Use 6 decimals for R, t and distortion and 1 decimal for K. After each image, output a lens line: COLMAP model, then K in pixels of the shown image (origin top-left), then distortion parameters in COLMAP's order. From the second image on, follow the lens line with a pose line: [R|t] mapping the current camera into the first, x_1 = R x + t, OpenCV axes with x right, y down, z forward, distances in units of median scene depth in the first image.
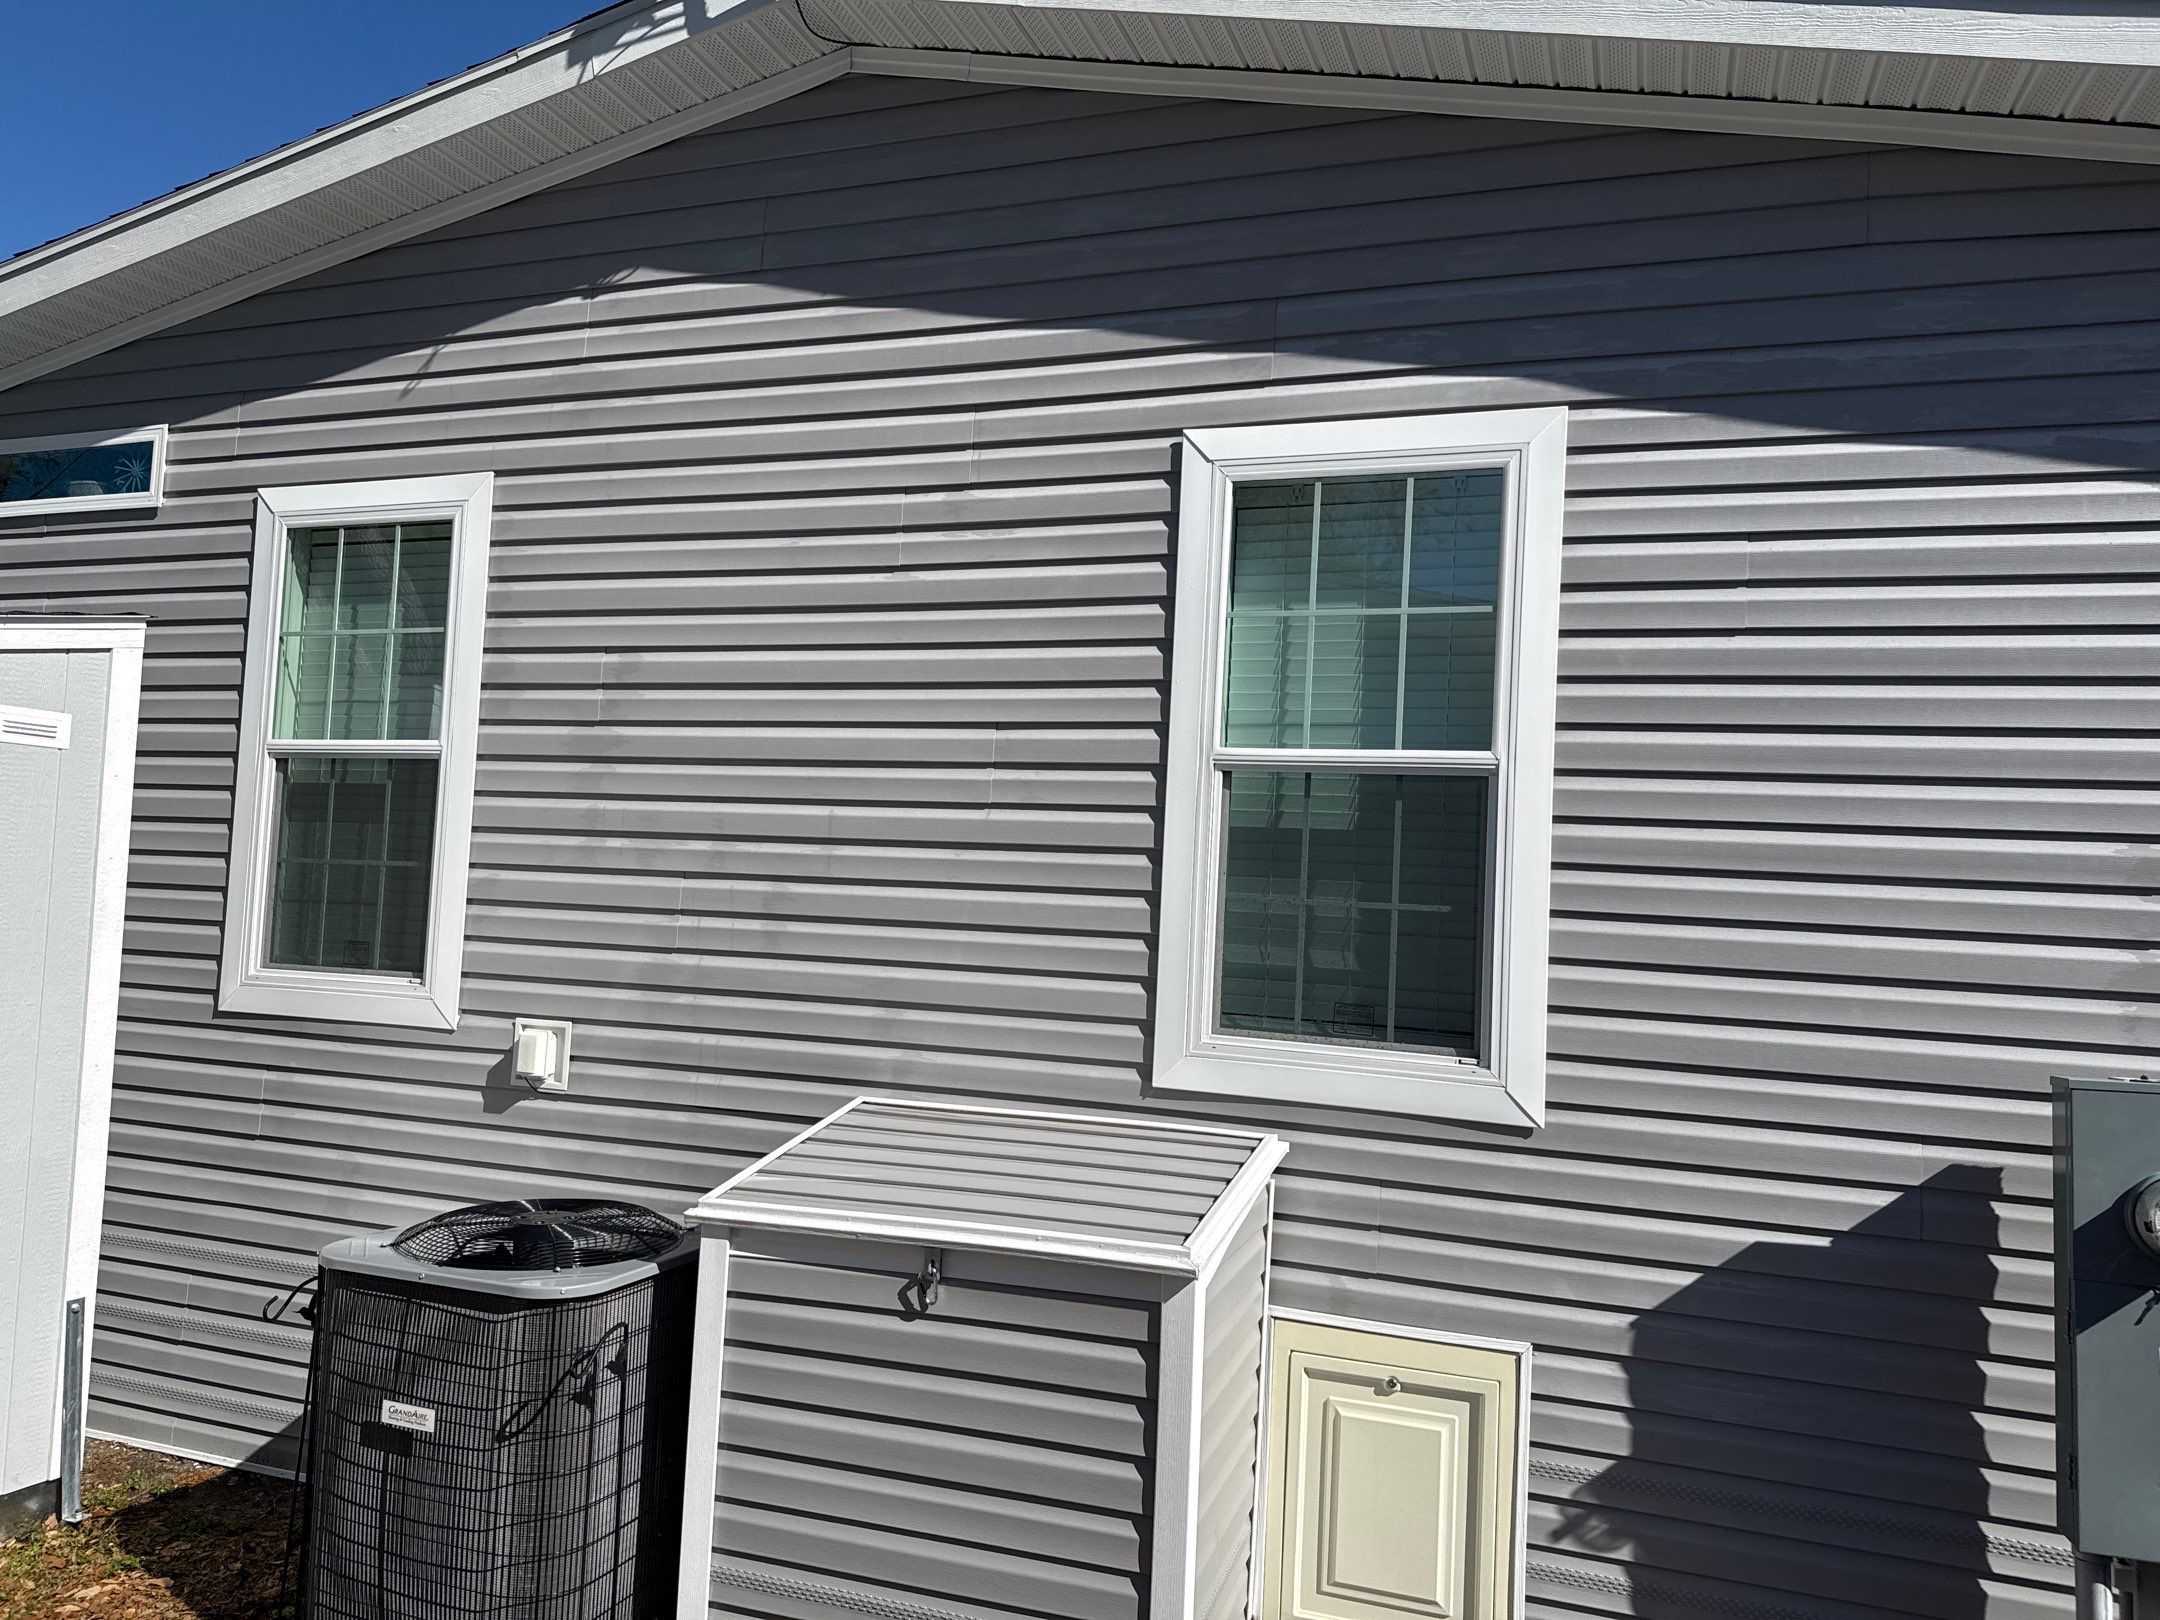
lens RADIAL K [[1533.5, 0, 1077.7], [0, 1533.5, 815.0], [0, 0, 1]] dist [0.058999, -0.051665]
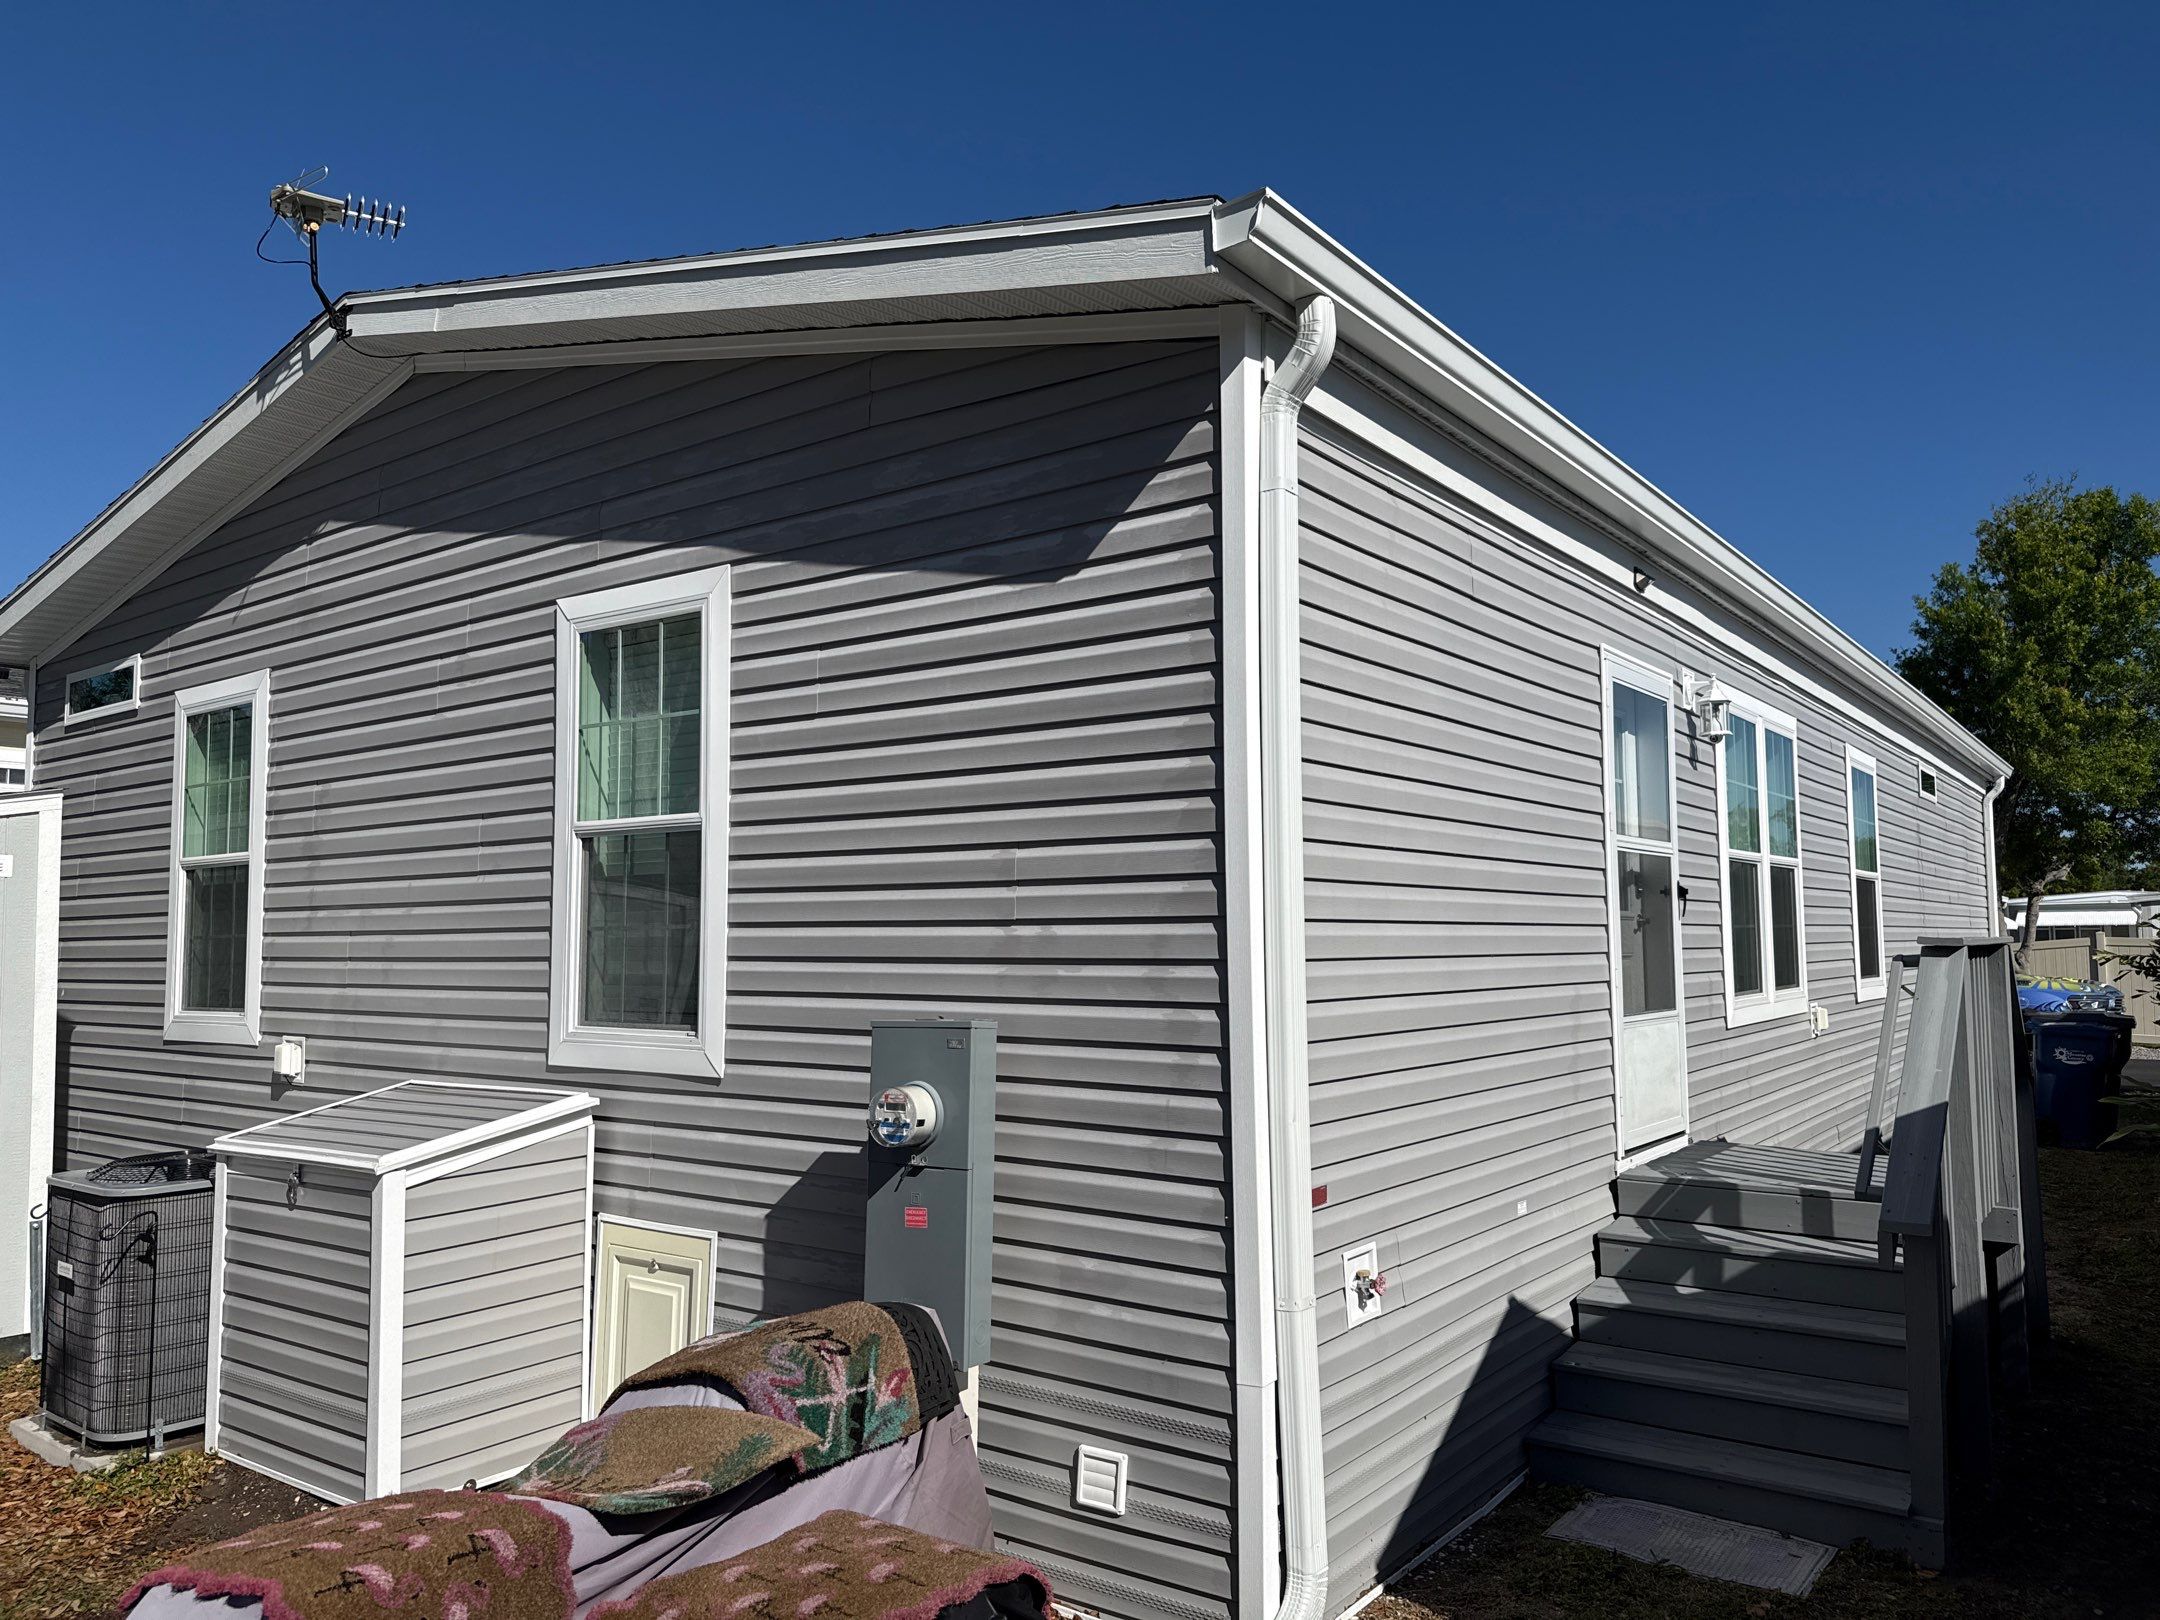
lens RADIAL K [[1533.5, 0, 1035.6], [0, 1533.5, 827.7], [0, 0, 1]] dist [0.058999, -0.051665]
pose [[0.949308, -0.075563, -0.305130, 0.925614], [0.067964, 0.997057, -0.035465, 0.040418], [0.306912, 0.012929, 0.951650, -0.224785]]
